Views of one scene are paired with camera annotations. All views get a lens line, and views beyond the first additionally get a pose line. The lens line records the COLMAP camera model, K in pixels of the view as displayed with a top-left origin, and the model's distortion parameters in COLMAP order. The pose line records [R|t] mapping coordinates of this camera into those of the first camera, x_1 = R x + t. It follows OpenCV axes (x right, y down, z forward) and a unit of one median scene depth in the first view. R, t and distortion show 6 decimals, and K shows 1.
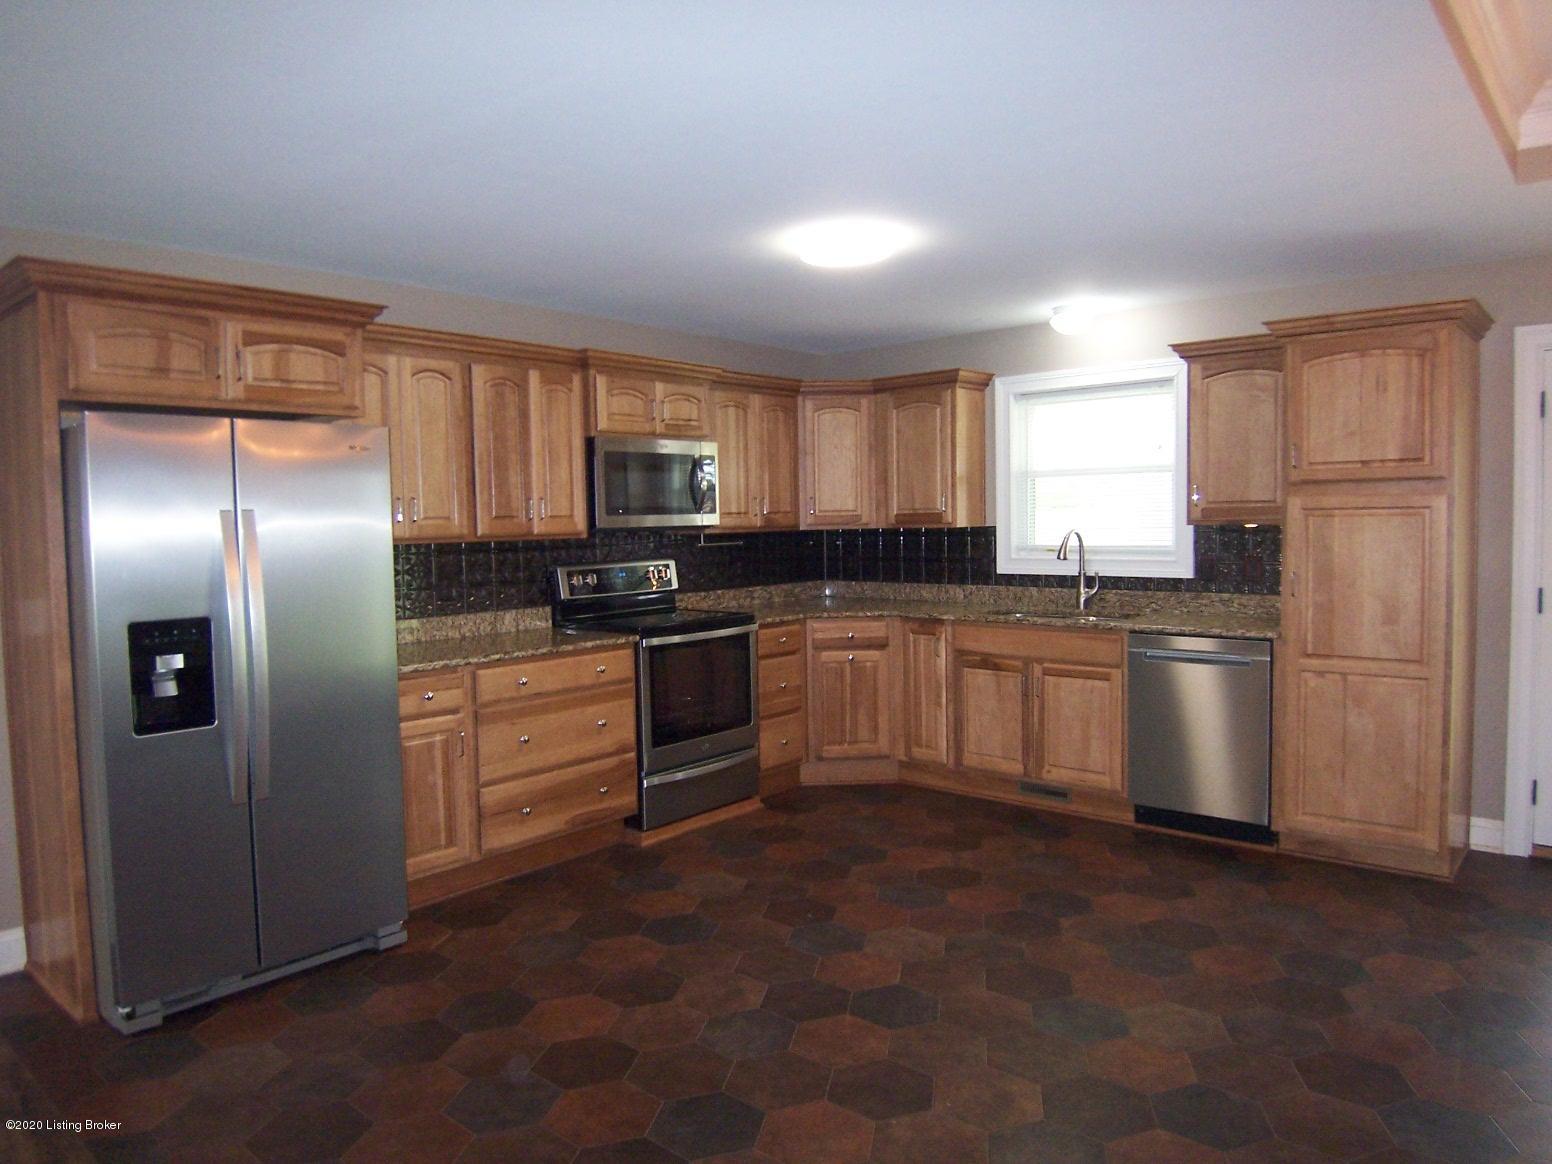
lens RADIAL K [[1053.0, 0, 773.3], [0, 1053.0, 579.9], [0, 0, 1]] dist [-0.043091, -0.013532]
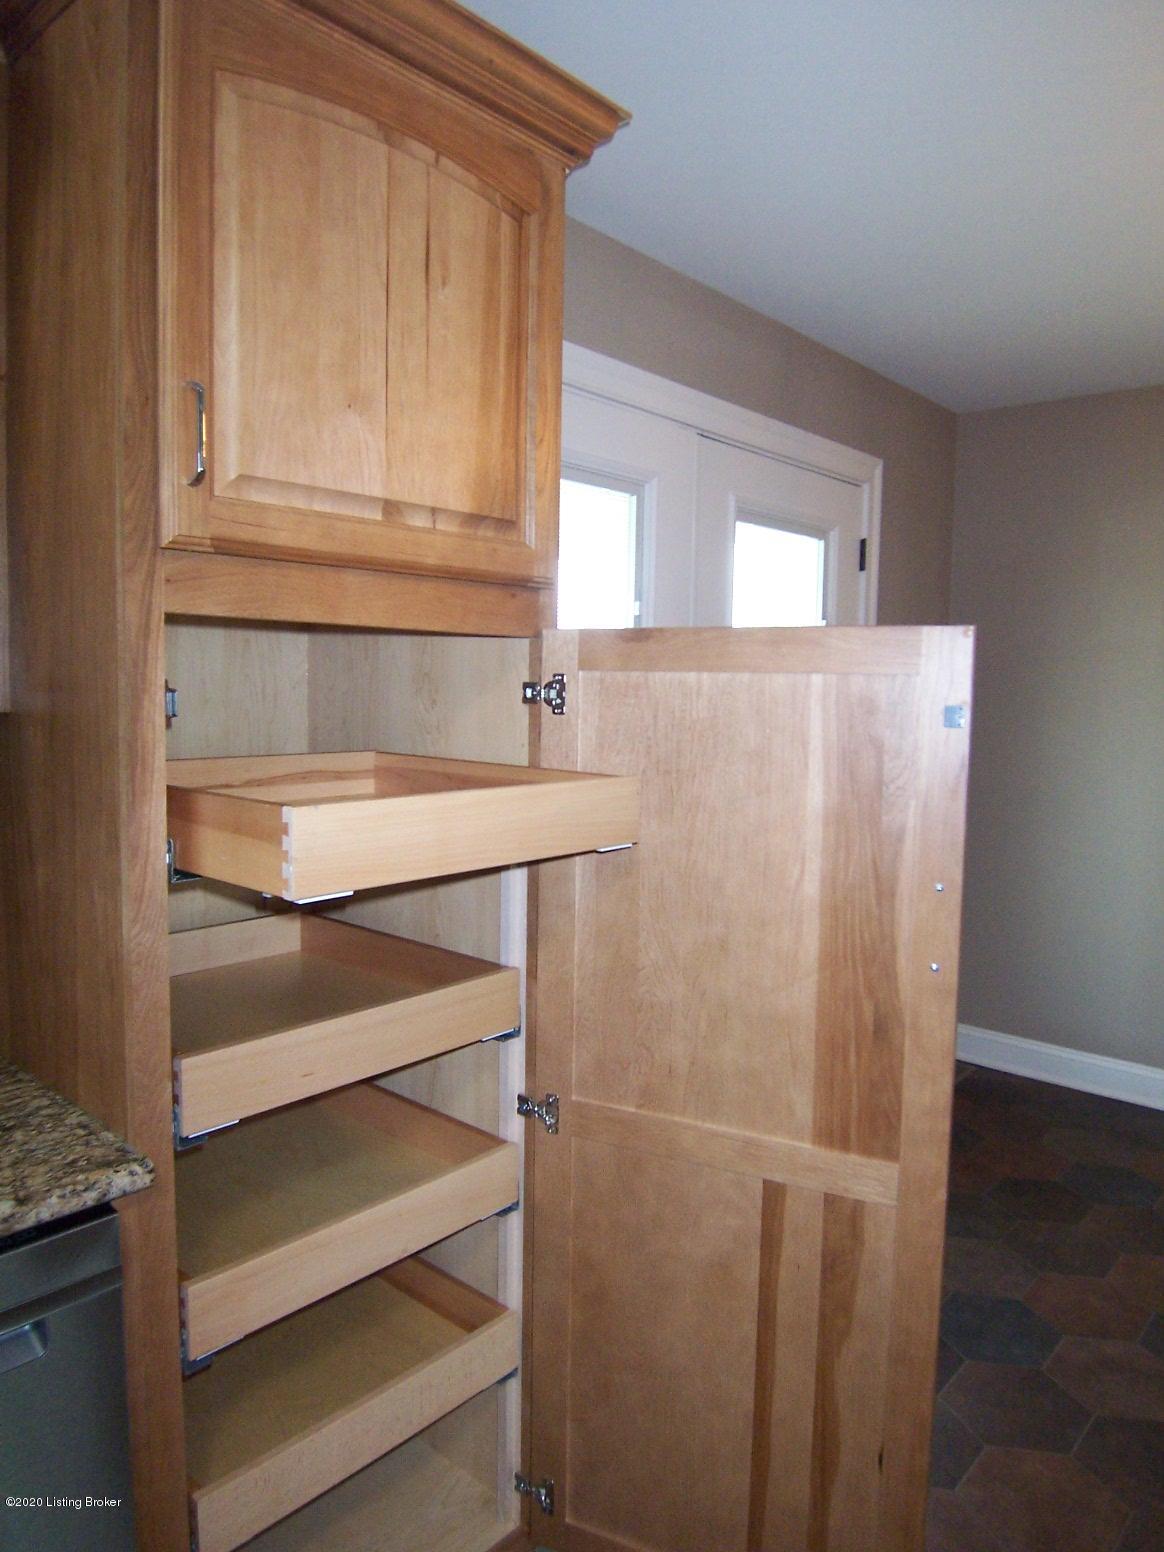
lens RADIAL K [[1053.0, 0, 581.0], [0, 1053.0, 772.8], [0, 0, 1]] dist [-0.043091, -0.013532]
pose [[0.012660, -0.070112, 0.997459, 0.253126], [0.044939, 0.996571, 0.069480, -0.053524], [-0.998910, 0.043945, 0.015767, 0.902013]]
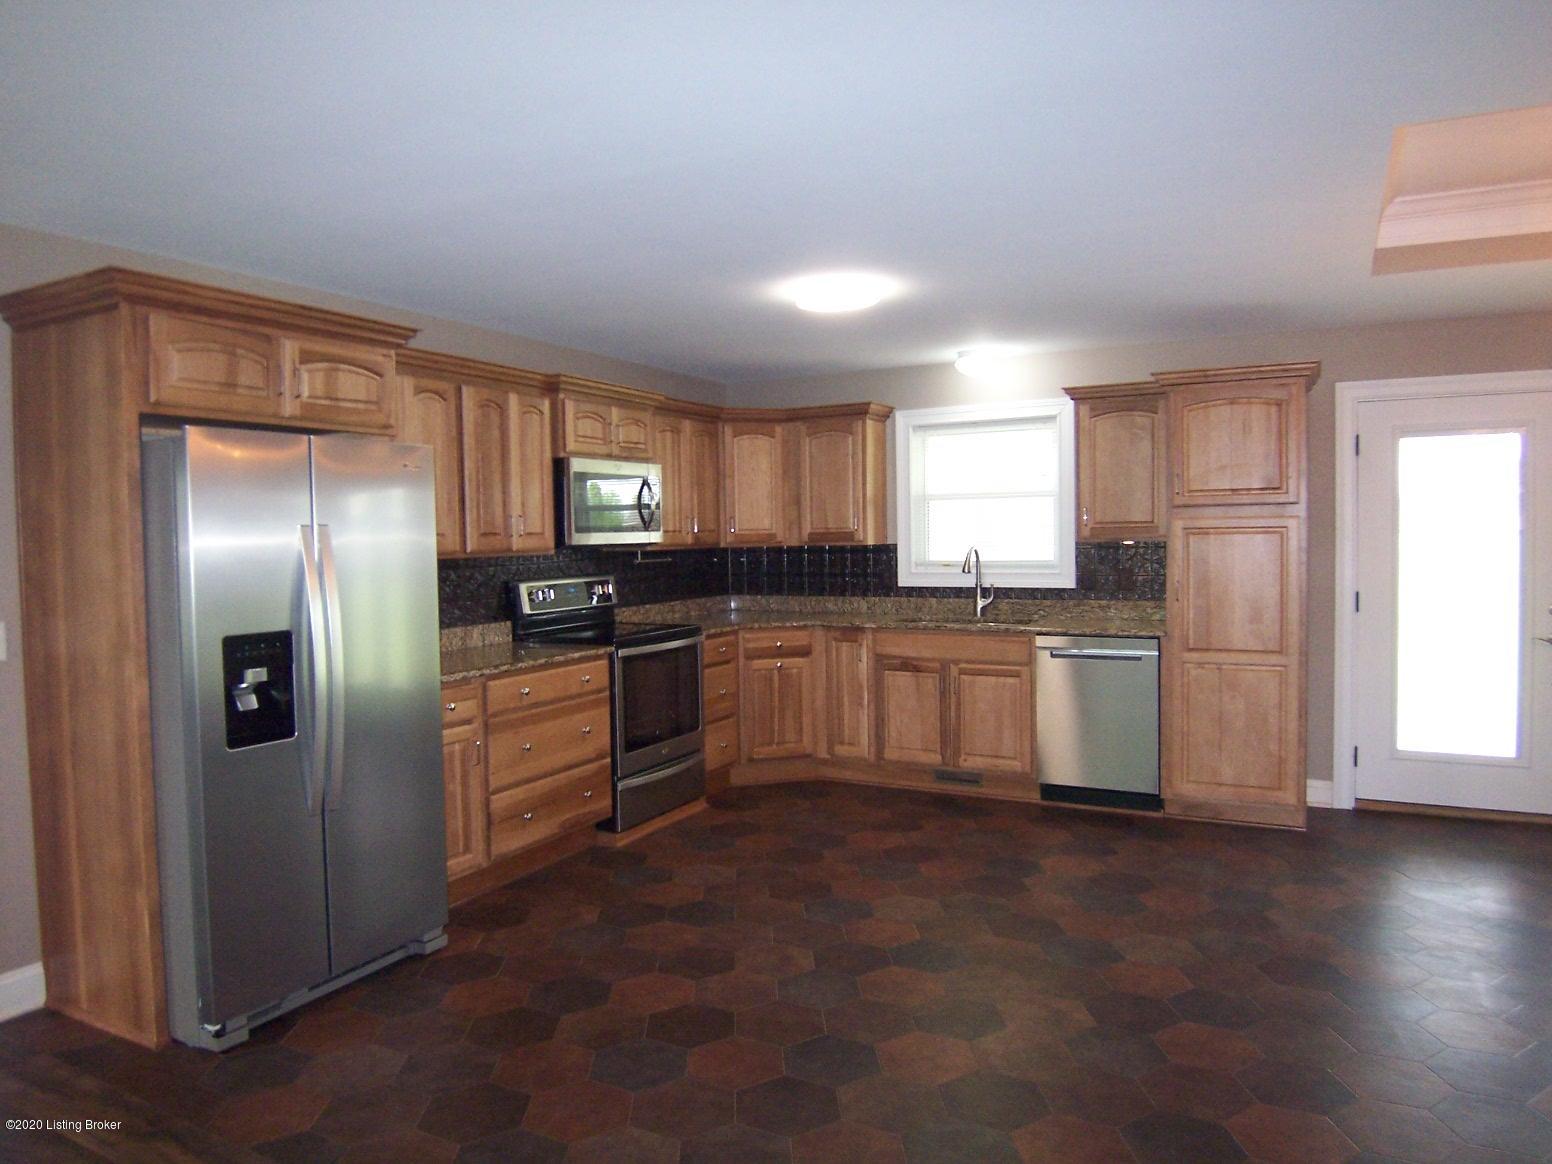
lens RADIAL K [[1053.0, 0, 773.4], [0, 1053.0, 579.6], [0, 0, 1]] dist [-0.043091, -0.013532]
pose [[0.974110, -0.007788, 0.225942, -0.227924], [0.012314, 0.999751, -0.018628, 0.007907], [-0.225741, 0.020928, 0.973963, -0.071824]]
